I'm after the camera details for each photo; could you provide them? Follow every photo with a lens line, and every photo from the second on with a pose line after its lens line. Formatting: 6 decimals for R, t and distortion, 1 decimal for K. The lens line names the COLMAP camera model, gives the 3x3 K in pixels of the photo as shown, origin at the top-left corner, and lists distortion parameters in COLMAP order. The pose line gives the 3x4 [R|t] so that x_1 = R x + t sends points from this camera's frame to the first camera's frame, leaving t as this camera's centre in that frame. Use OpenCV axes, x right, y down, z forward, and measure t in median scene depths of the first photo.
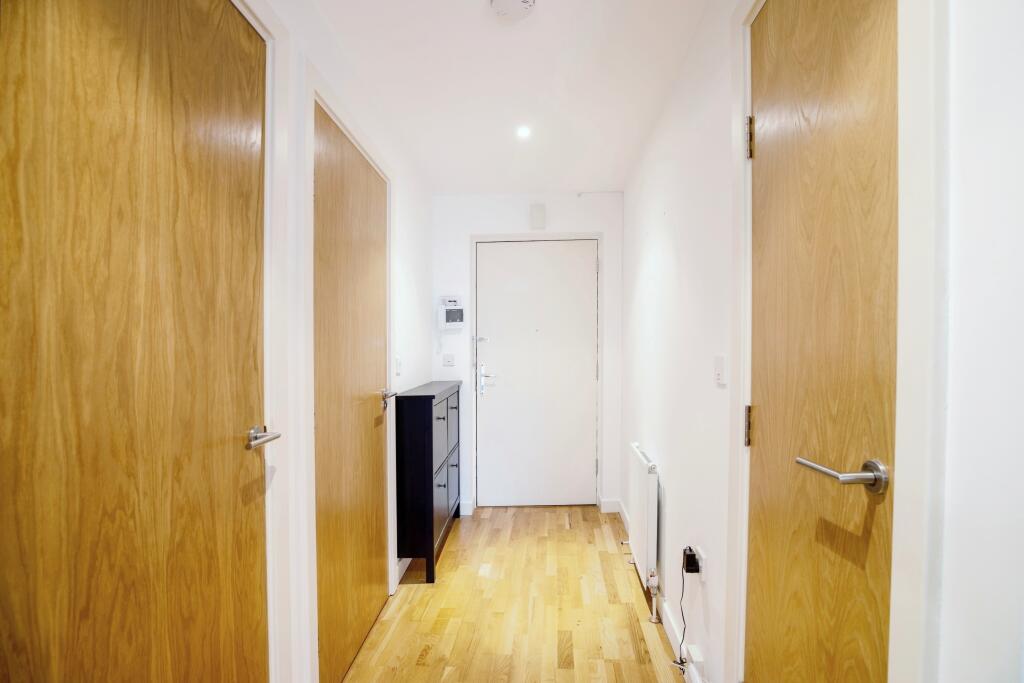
lens RADIAL K [[475.6, 0, 521.3], [0, 475.6, 362.6], [0, 0, 1]] dist [-0.028131, -0.000260]
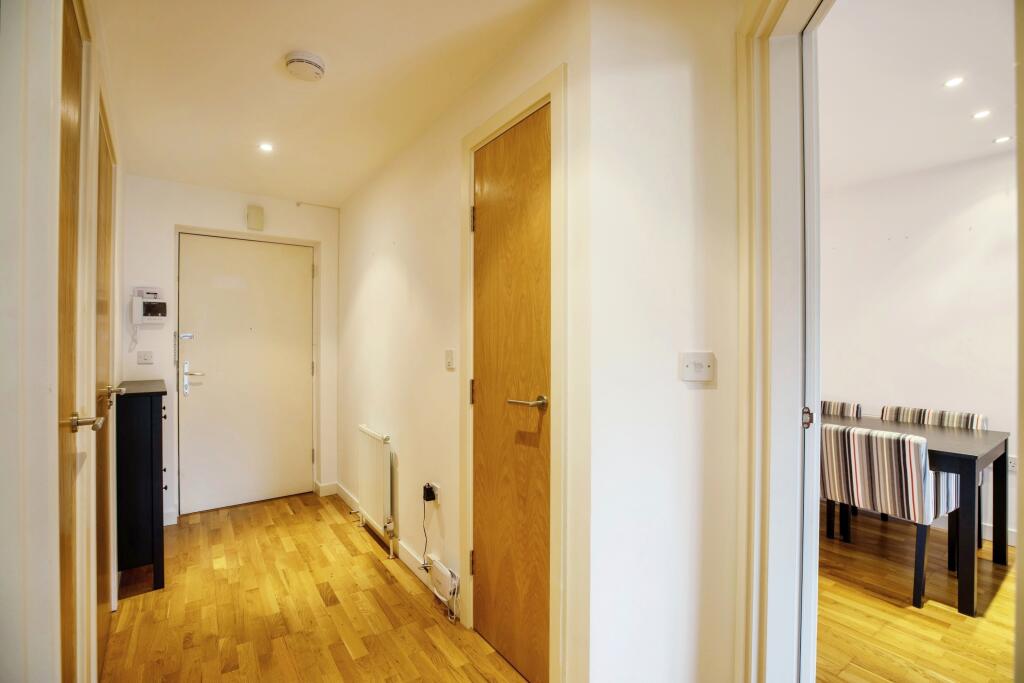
lens RADIAL K [[475.6, 0, 518.4], [0, 475.6, 351.4], [0, 0, 1]] dist [-0.028131, -0.000260]
pose [[0.782283, 0.004741, 0.622905, -0.212928], [0.011941, 0.999673, -0.022605, 0.016165], [-0.622808, 0.025122, 0.781971, -0.200726]]
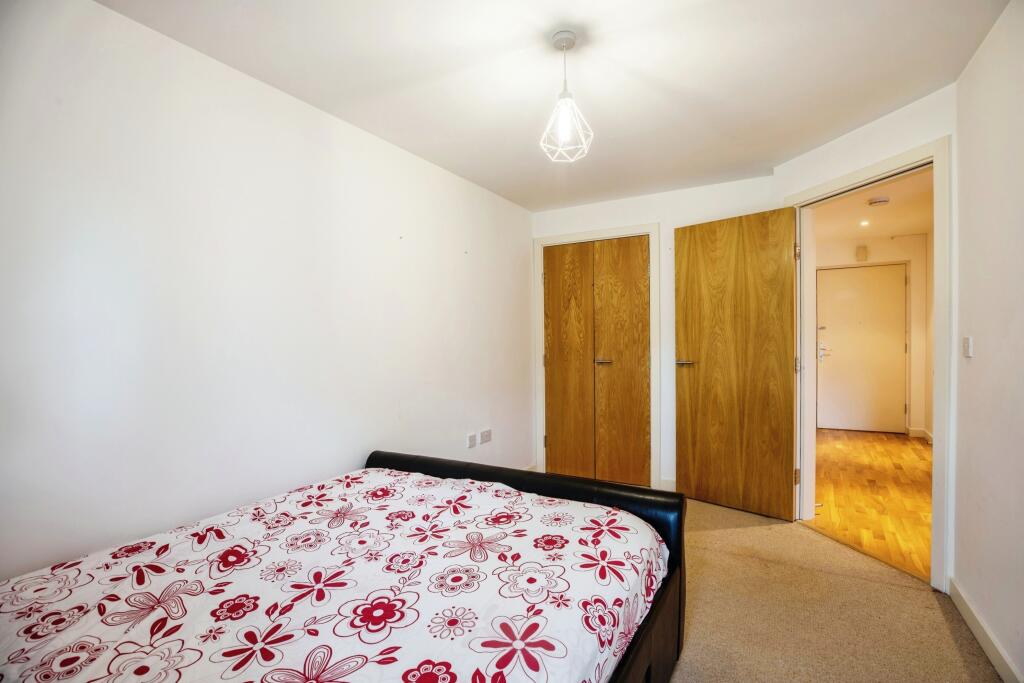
lens RADIAL K [[475.6, 0, 517.5], [0, 475.6, 336.2], [0, 0, 1]] dist [-0.028131, -0.000260]
pose [[0.878593, 0.004120, -0.477554, -0.337341], [-0.018928, 0.999477, -0.026201, 0.065043], [0.477197, 0.032059, 0.878211, -1.399128]]
